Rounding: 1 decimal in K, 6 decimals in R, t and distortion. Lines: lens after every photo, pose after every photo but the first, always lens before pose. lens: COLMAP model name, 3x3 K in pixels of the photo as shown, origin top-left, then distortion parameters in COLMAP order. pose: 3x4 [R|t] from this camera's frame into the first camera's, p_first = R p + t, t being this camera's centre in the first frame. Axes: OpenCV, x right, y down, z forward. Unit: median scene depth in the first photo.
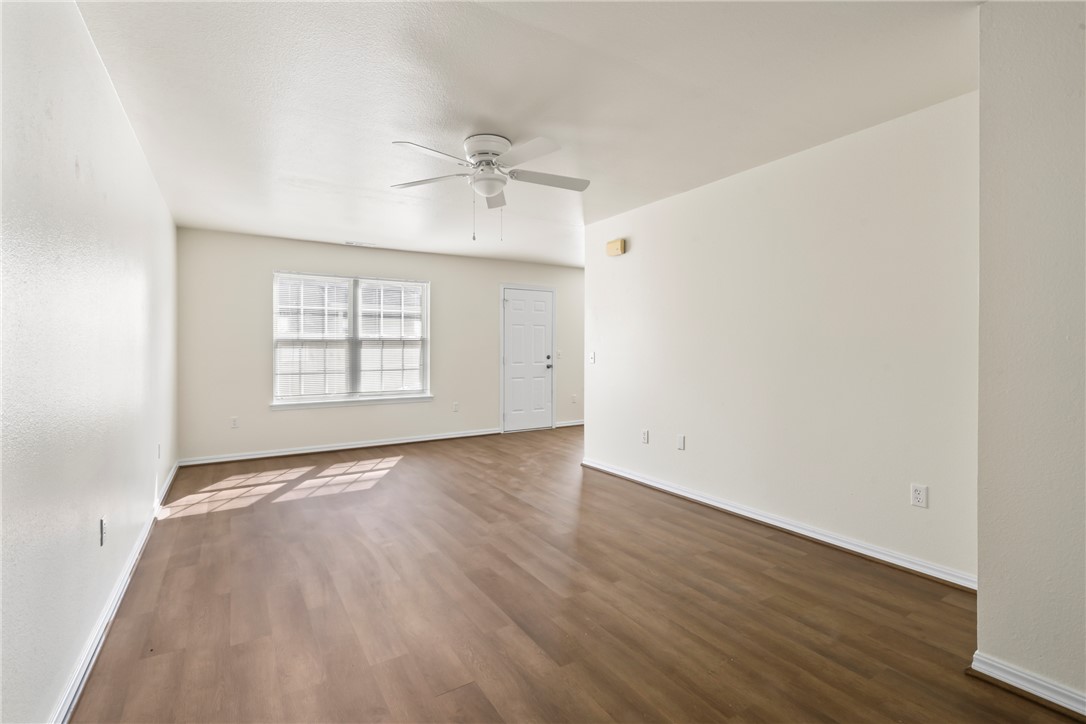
lens RADIAL K [[492.1, 0, 538.9], [0, 492.1, 364.9], [0, 0, 1]] dist [-0.003326, 0.000952]
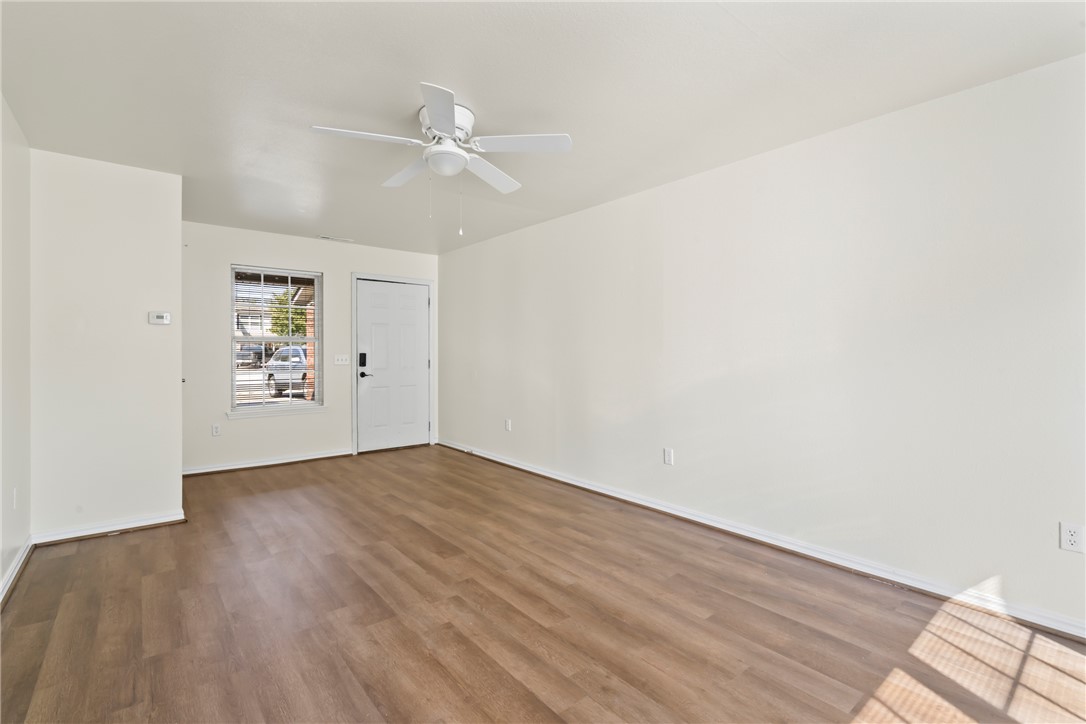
lens RADIAL K [[494.5, 0, 539.7], [0, 494.5, 367.3], [0, 0, 1]] dist [-0.002400, 0.000370]
pose [[-0.991485, 0.008993, -0.129909, -0.079570], [0.000649, 0.997941, 0.064130, -0.030785], [0.130218, 0.063500, -0.989450, 0.954673]]
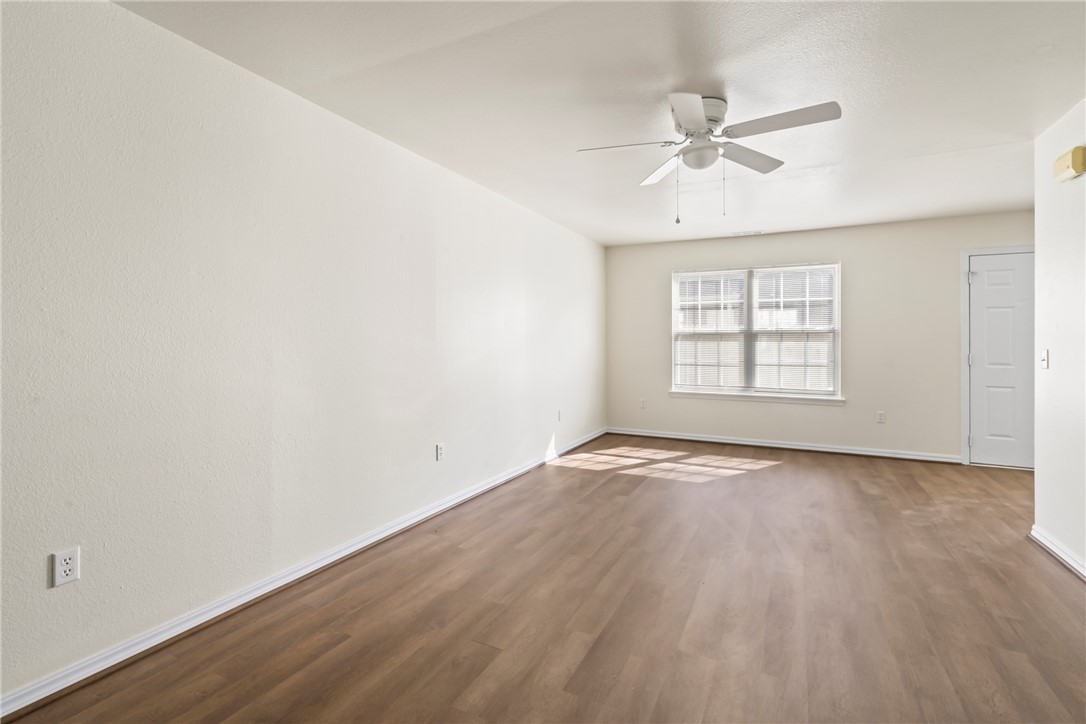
lens RADIAL K [[500.0, 0, 543.3], [0, 500.0, 346.3], [0, 0, 1]] dist [-0.002617, 0.000148]
pose [[0.521364, 0.012136, -0.853248, 0.258220], [-0.032460, 0.999457, -0.005618, -0.005512], [0.852717, 0.030625, 0.521475, 0.148895]]
